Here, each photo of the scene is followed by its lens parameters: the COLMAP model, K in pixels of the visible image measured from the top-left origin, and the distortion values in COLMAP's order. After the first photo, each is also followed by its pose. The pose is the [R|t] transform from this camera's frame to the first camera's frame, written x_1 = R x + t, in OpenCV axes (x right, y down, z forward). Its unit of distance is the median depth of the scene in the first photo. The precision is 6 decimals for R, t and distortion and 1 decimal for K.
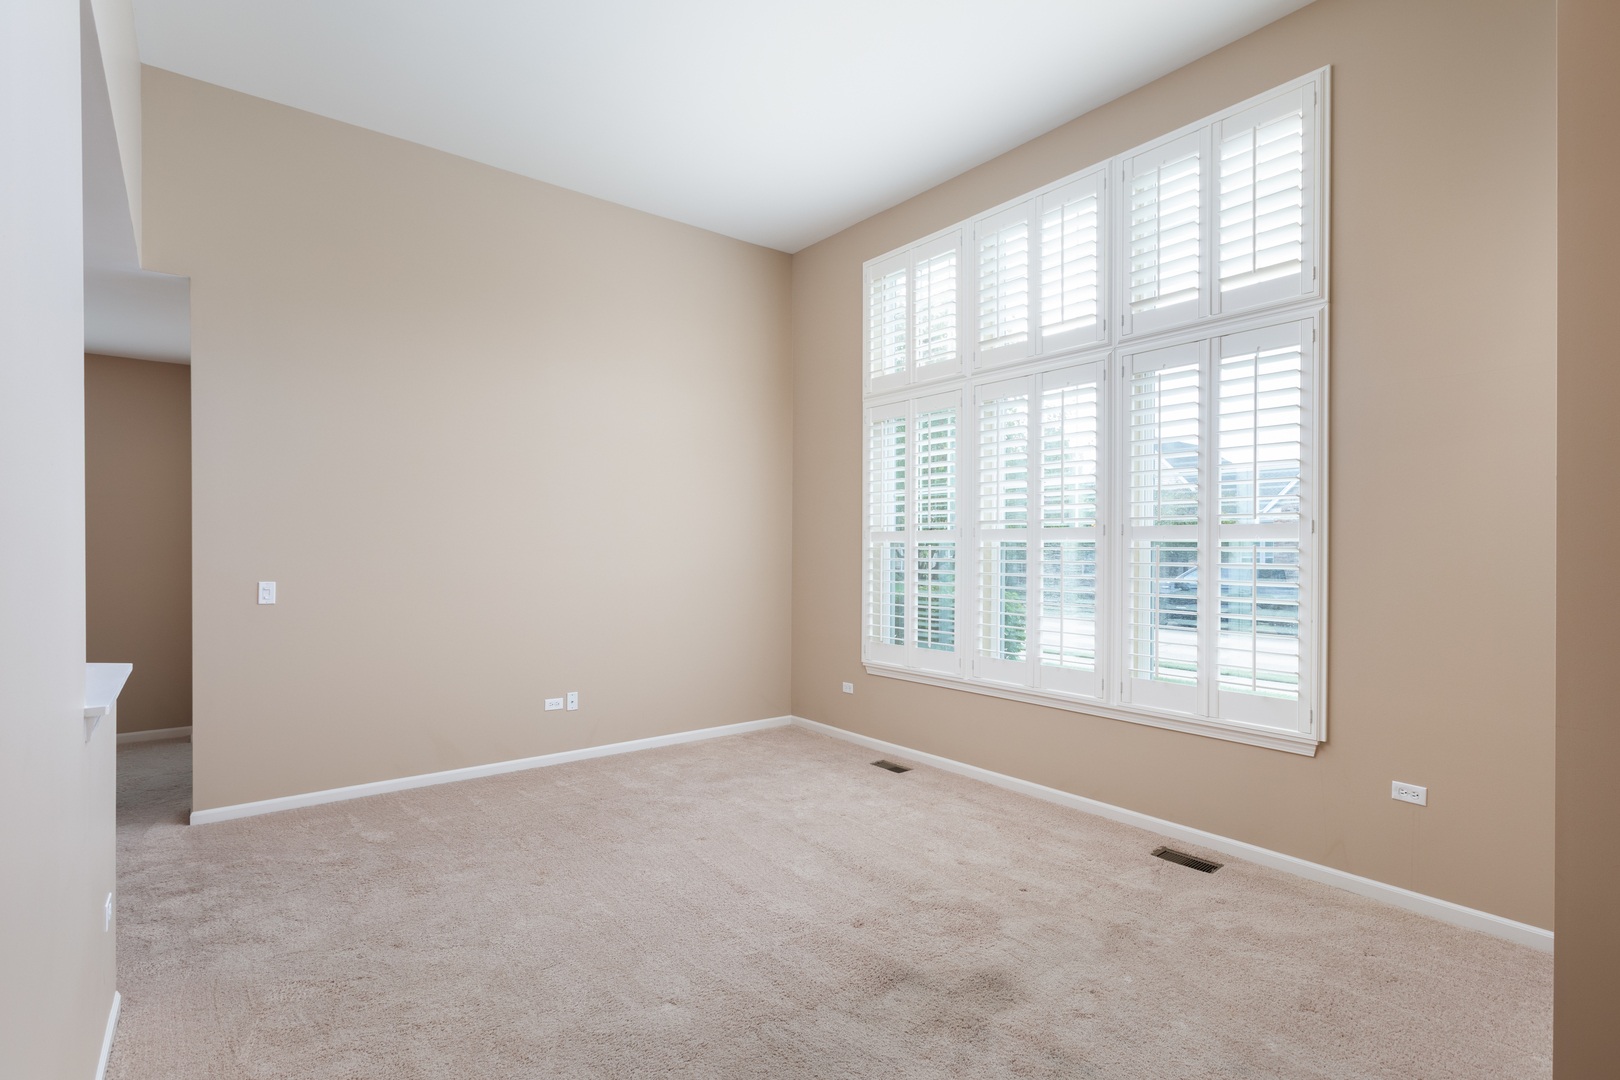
lens RADIAL K [[986.9, 0, 810.0], [0, 986.9, 540.0], [0, 0, 1]] dist [-0.000931, -0.000097]
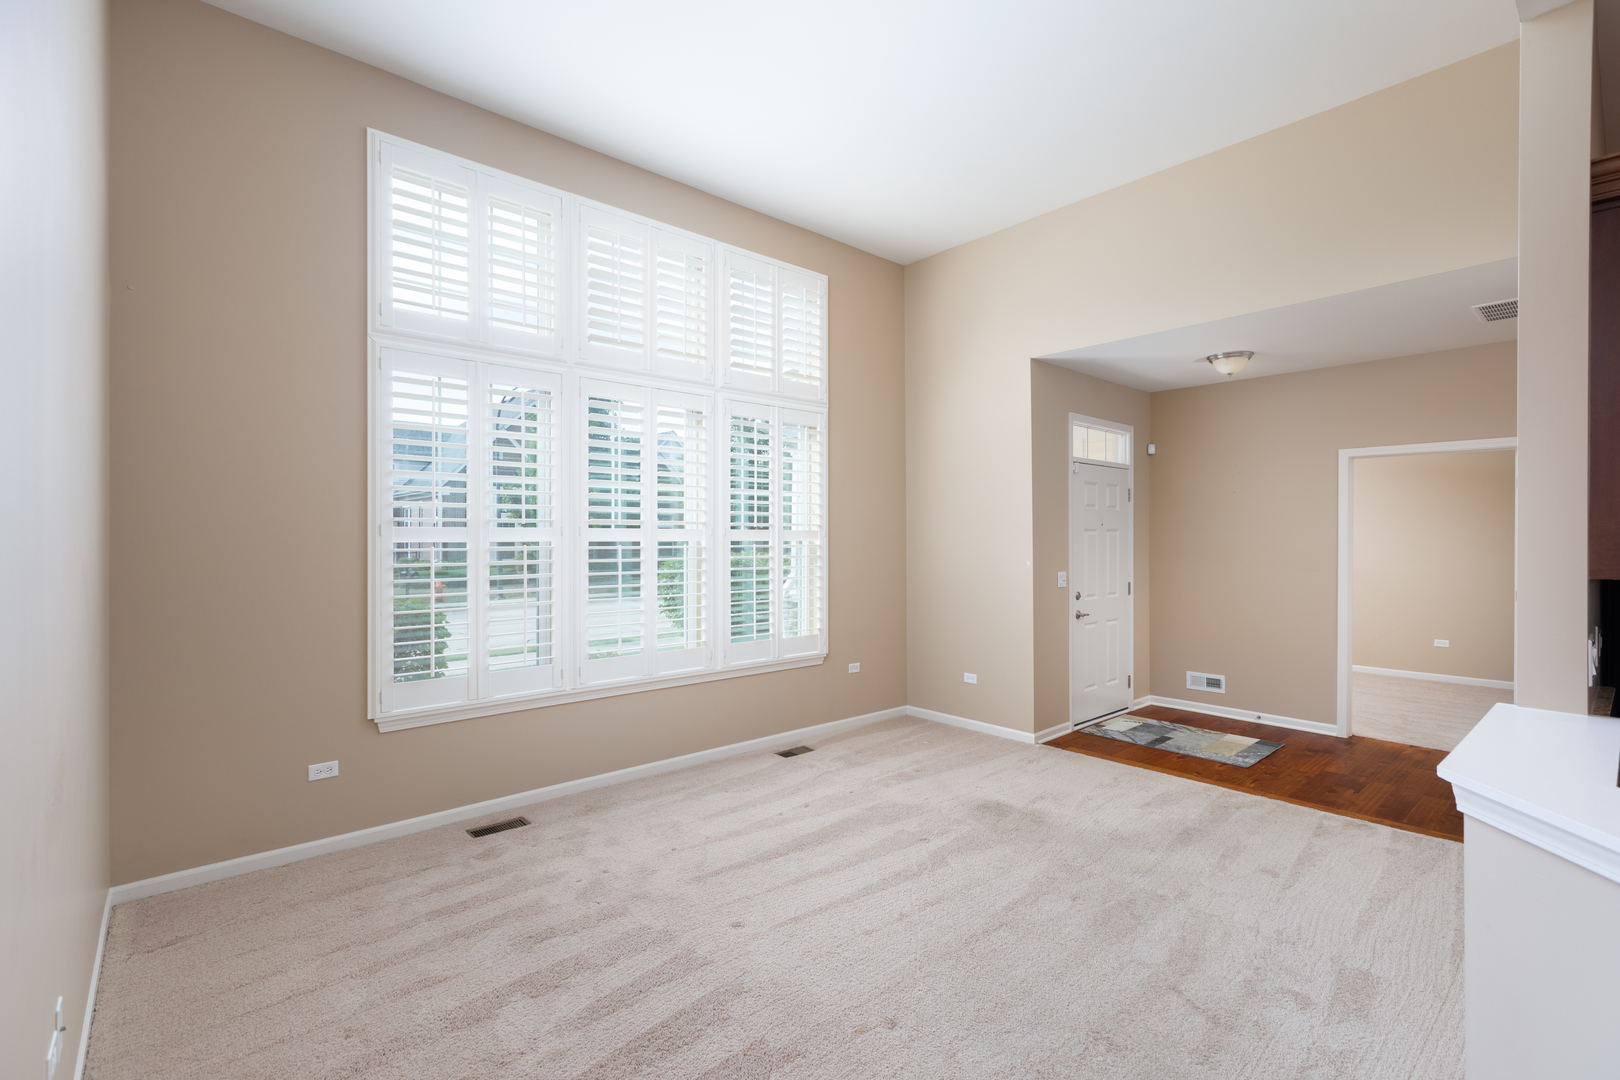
lens RADIAL K [[731.5, 0, 805.0], [0, 731.5, 538.7], [0, 0, 1]] dist [-0.001416, -0.000149]
pose [[-0.160306, 0.008393, 0.987032, -0.600486], [0.001008, 0.999965, -0.008340, 0.006235], [-0.987067, -0.000342, -0.160309, 0.964942]]
